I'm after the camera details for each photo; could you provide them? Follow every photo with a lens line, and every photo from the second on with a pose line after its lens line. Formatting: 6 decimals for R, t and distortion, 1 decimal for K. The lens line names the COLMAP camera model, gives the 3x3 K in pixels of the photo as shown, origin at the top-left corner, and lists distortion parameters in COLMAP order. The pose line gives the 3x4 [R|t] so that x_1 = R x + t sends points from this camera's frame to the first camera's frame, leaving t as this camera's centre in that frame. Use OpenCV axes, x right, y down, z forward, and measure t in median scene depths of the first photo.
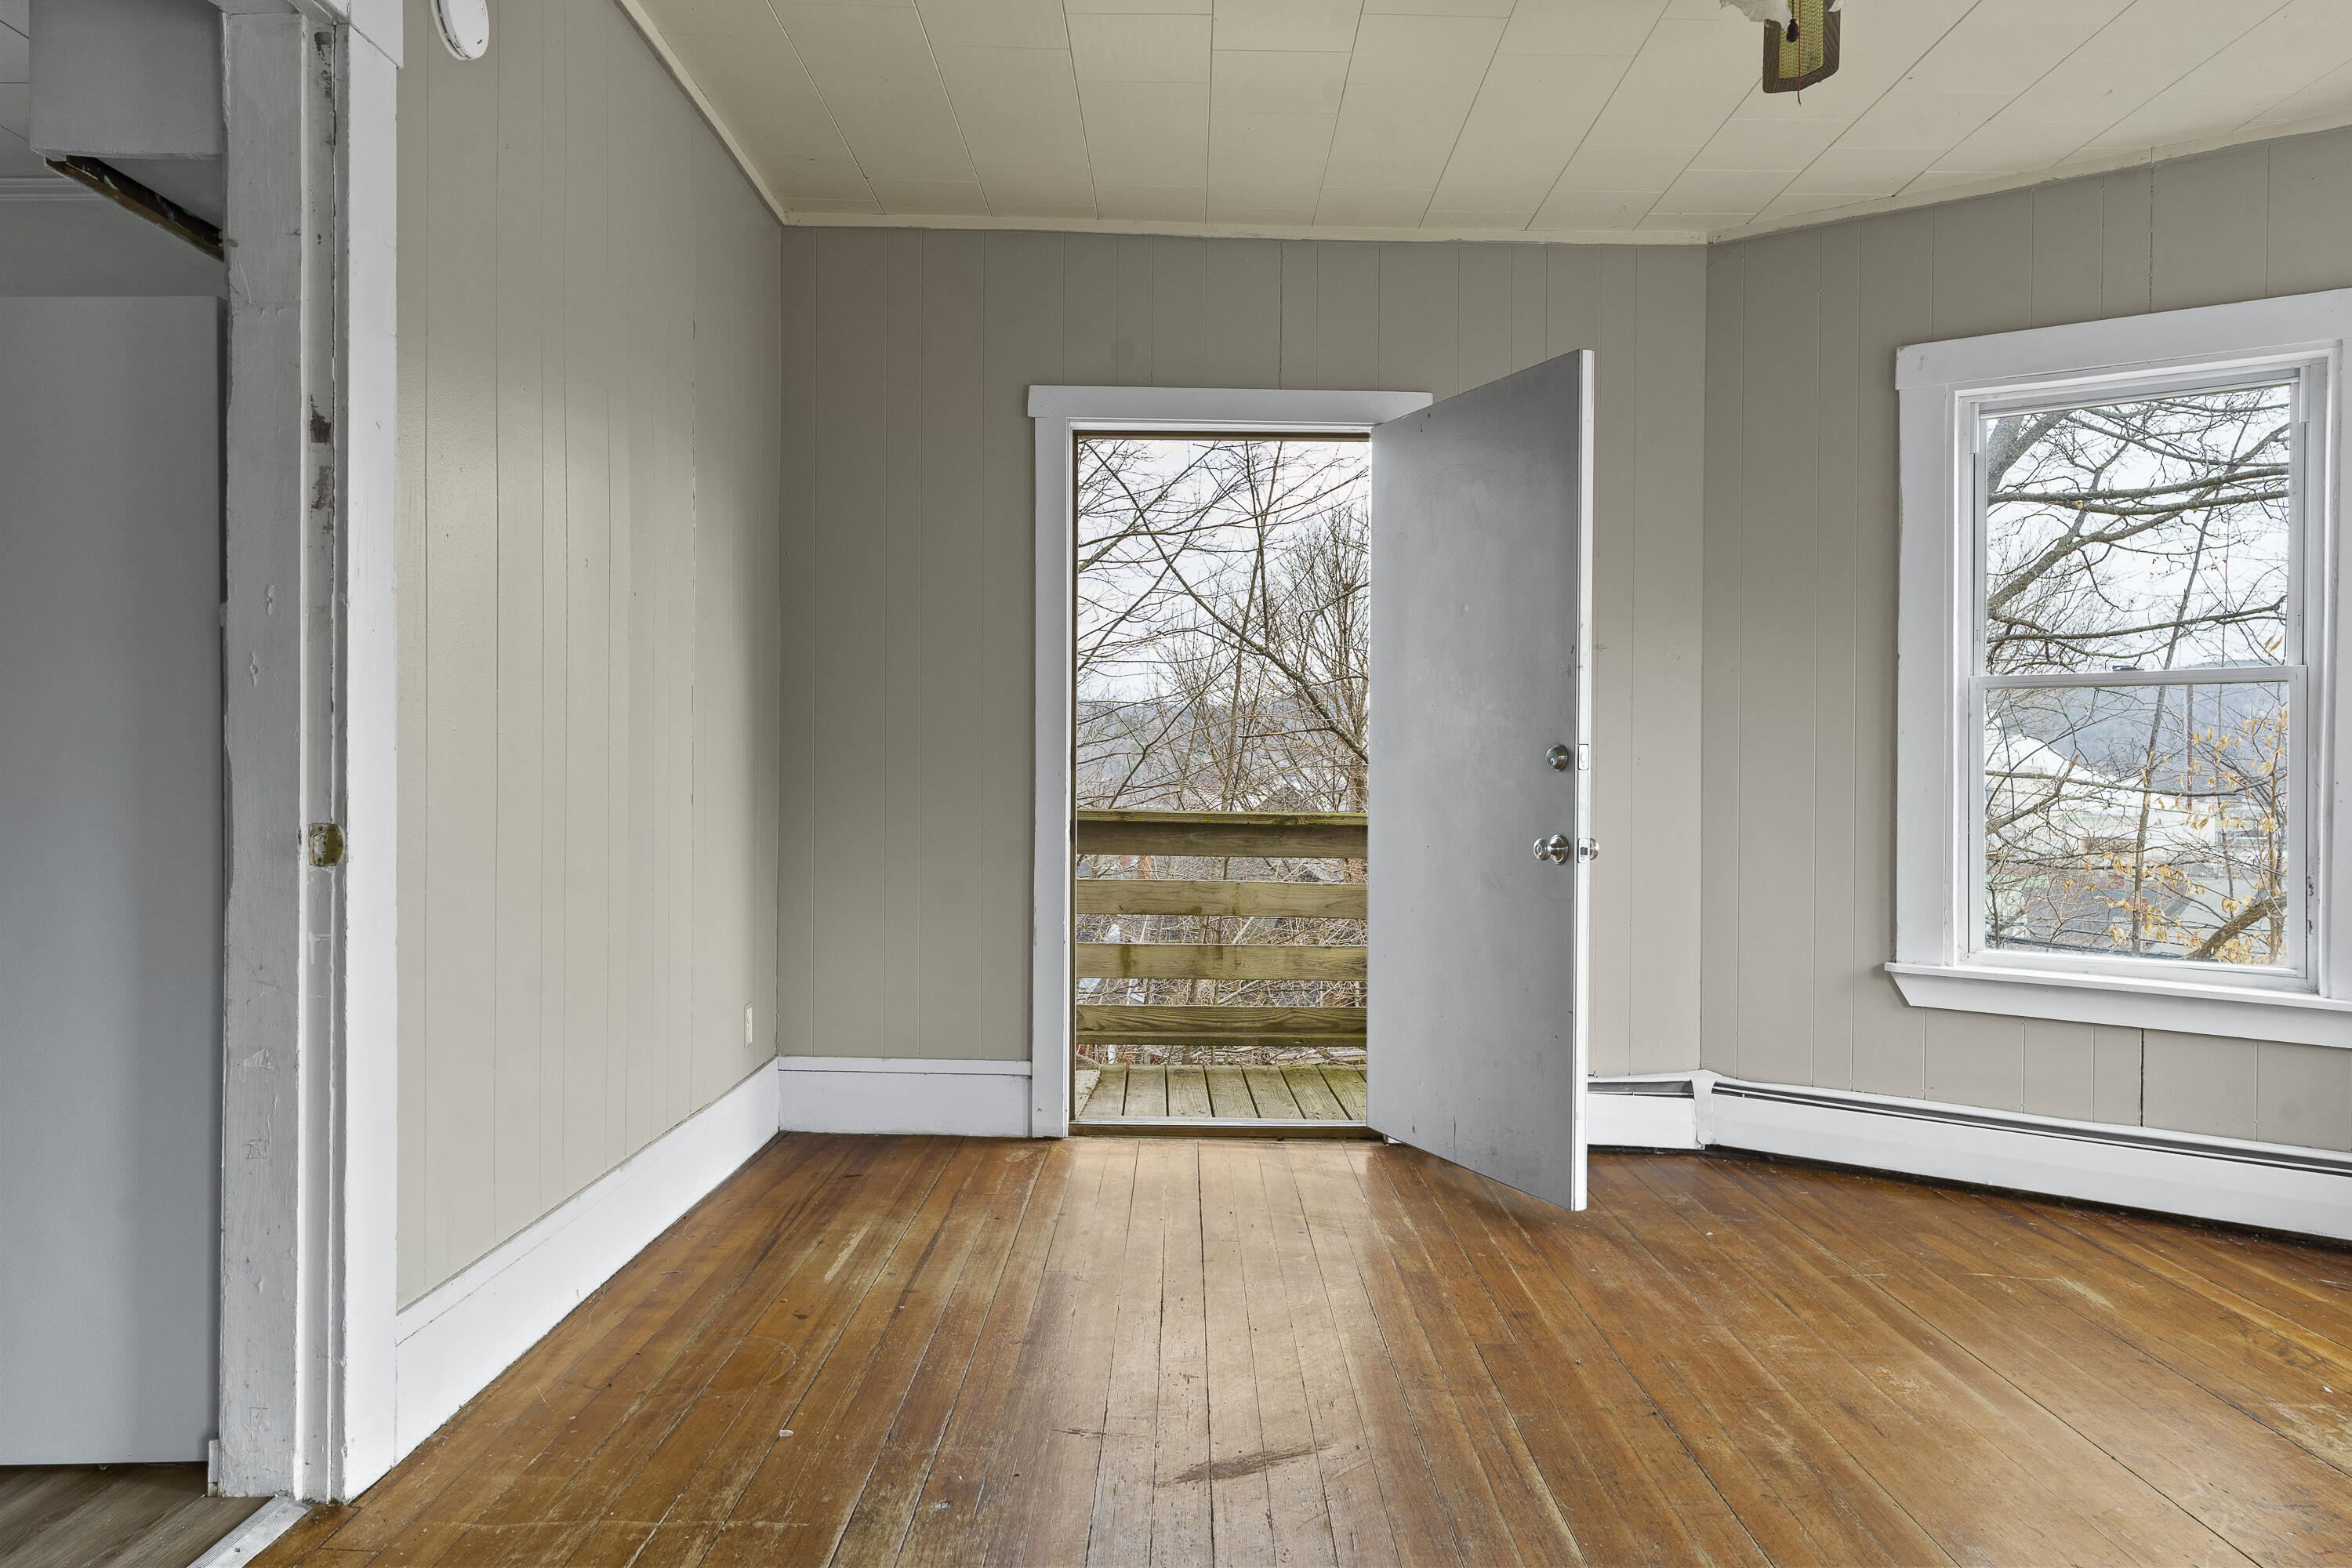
lens RADIAL K [[1499.5, 0, 1176.0], [0, 1499.5, 784.0], [0, 0, 1]] dist [0.001450, 0.002059]
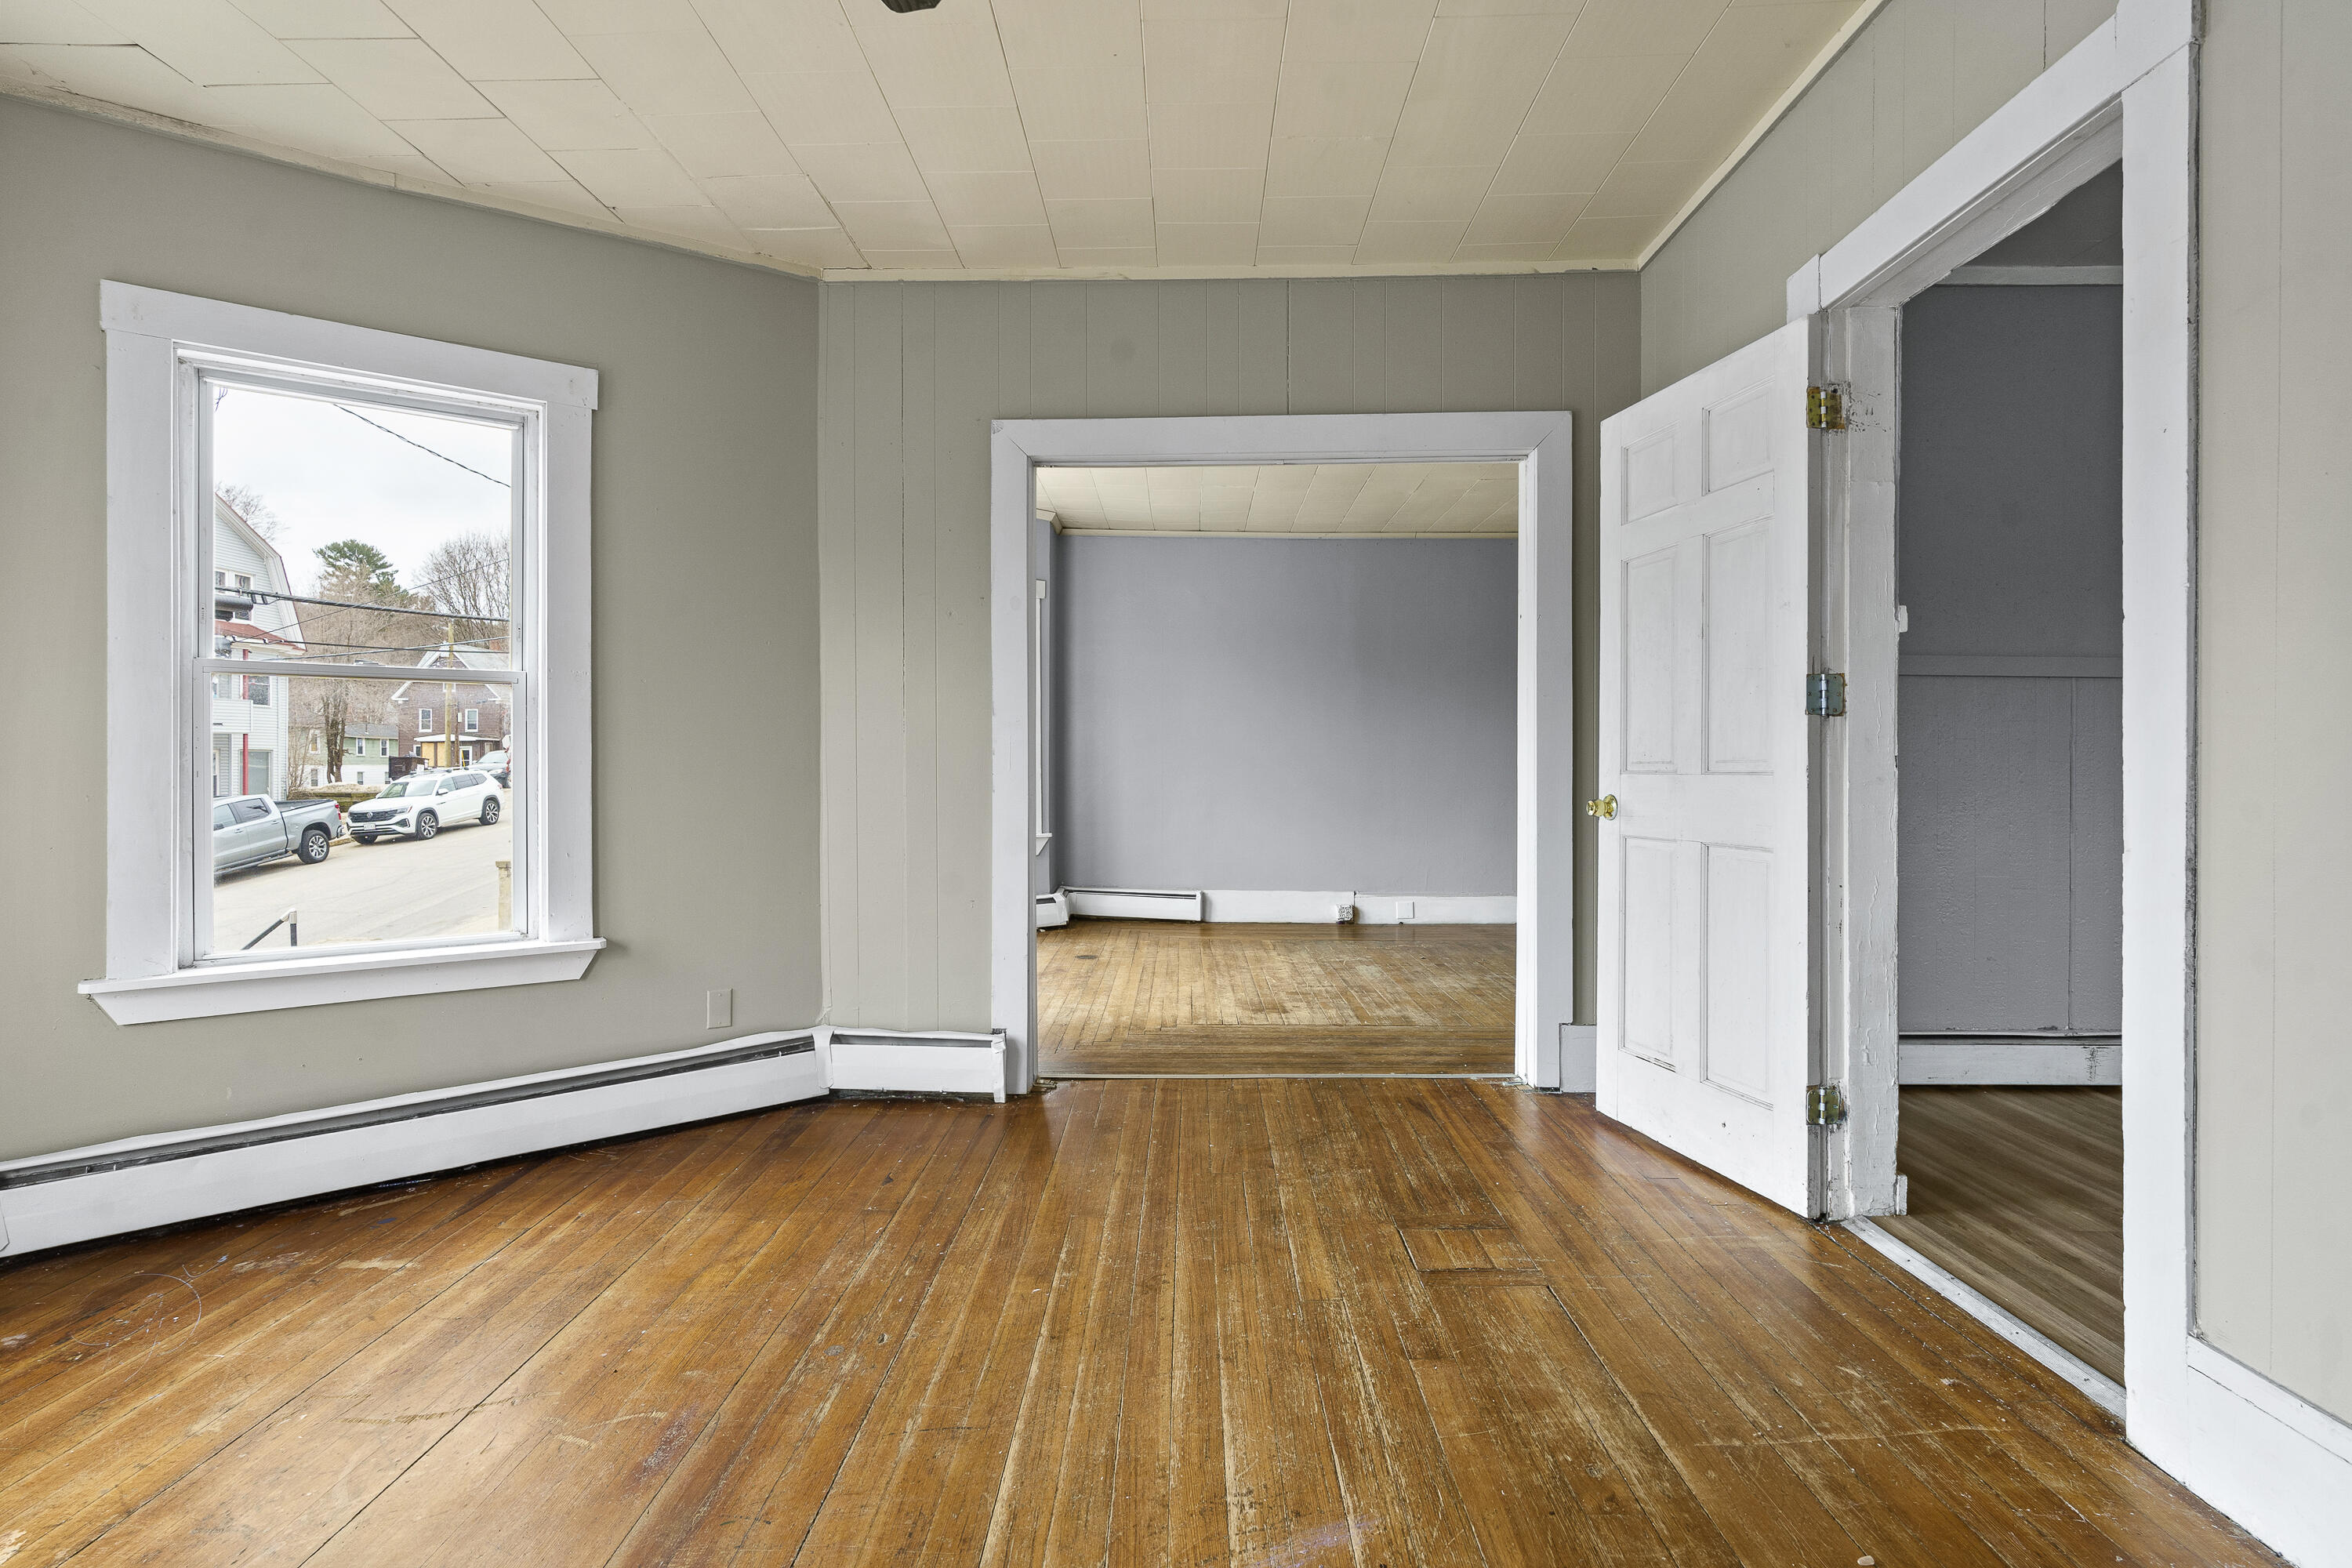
lens RADIAL K [[1108.3, 0, 1176.6], [0, 1108.3, 785.1], [0, 0, 1]] dist [-0.008837, 0.004424]
pose [[-0.999995, -0.002602, 0.001838, 0.103413], [-0.002568, 0.999829, 0.018312, -0.007936], [-0.001885, 0.018307, -0.999831, 1.339808]]
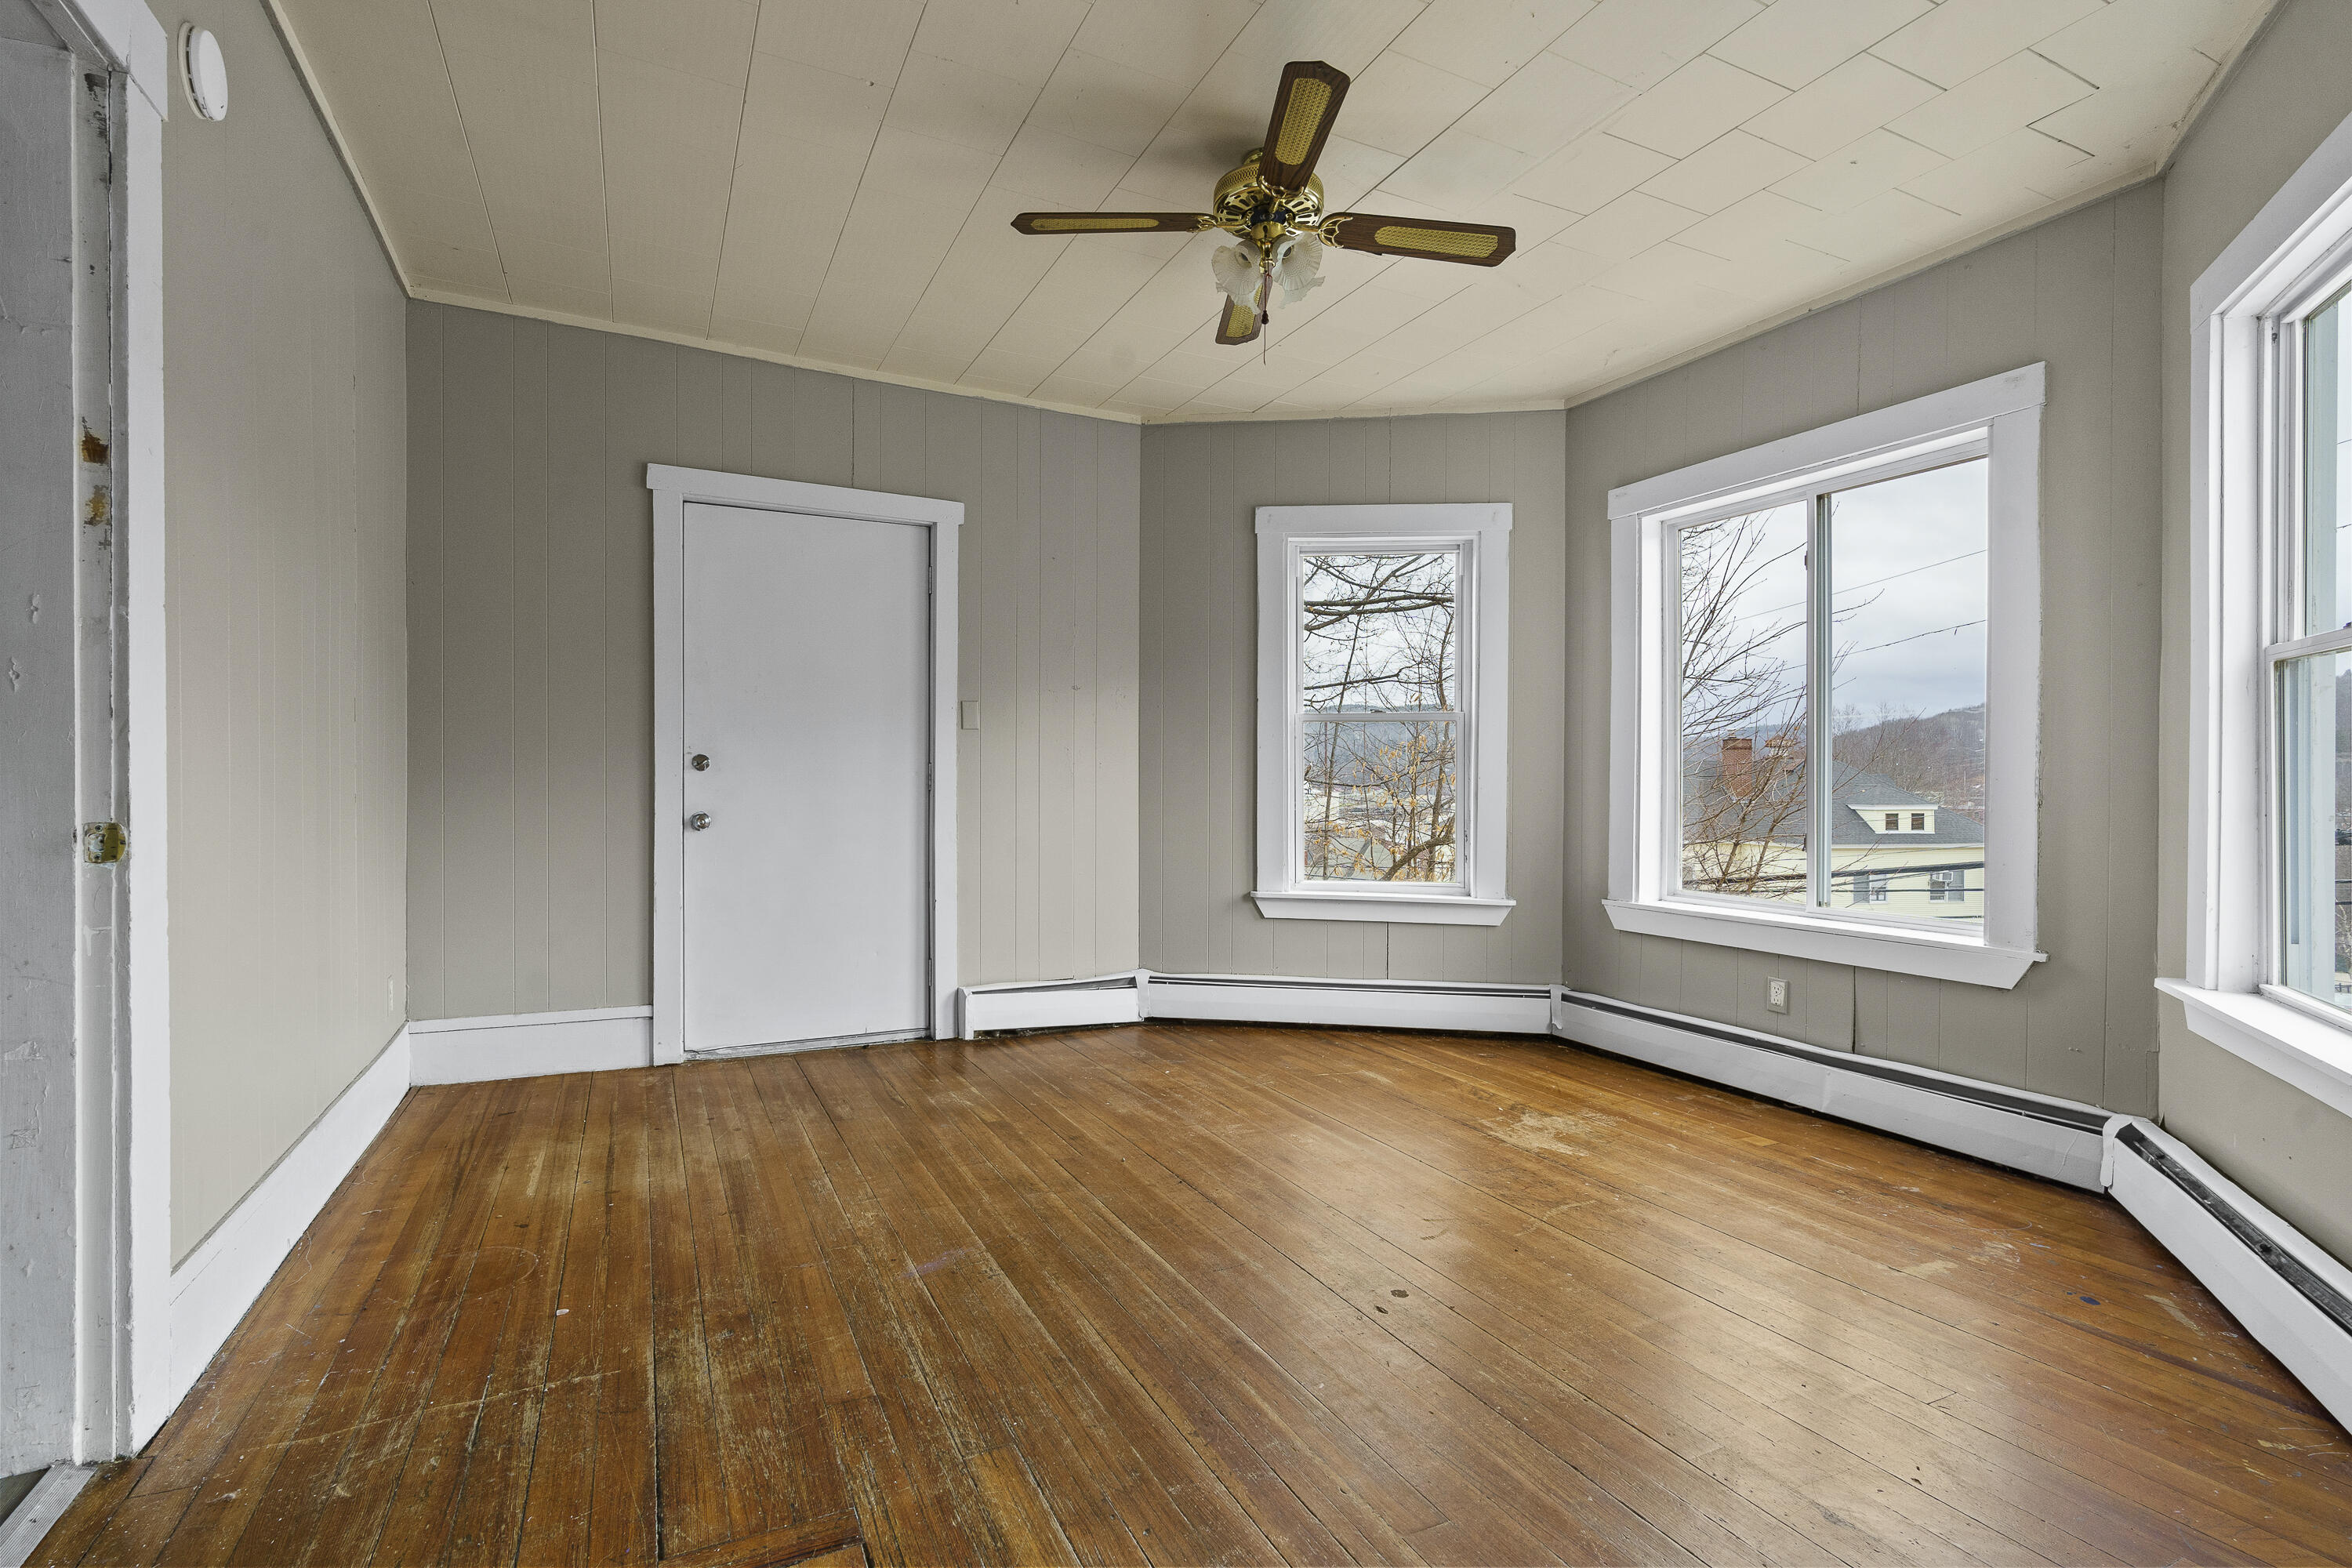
lens RADIAL K [[1108.3, 0, 1176.6], [0, 1108.3, 785.1], [0, 0, 1]] dist [-0.008837, 0.004424]
pose [[0.894352, -0.006840, 0.447311, -0.176338], [0.005614, 0.999976, 0.004066, 0.000678], [-0.447328, -0.001125, 0.894369, -0.027195]]
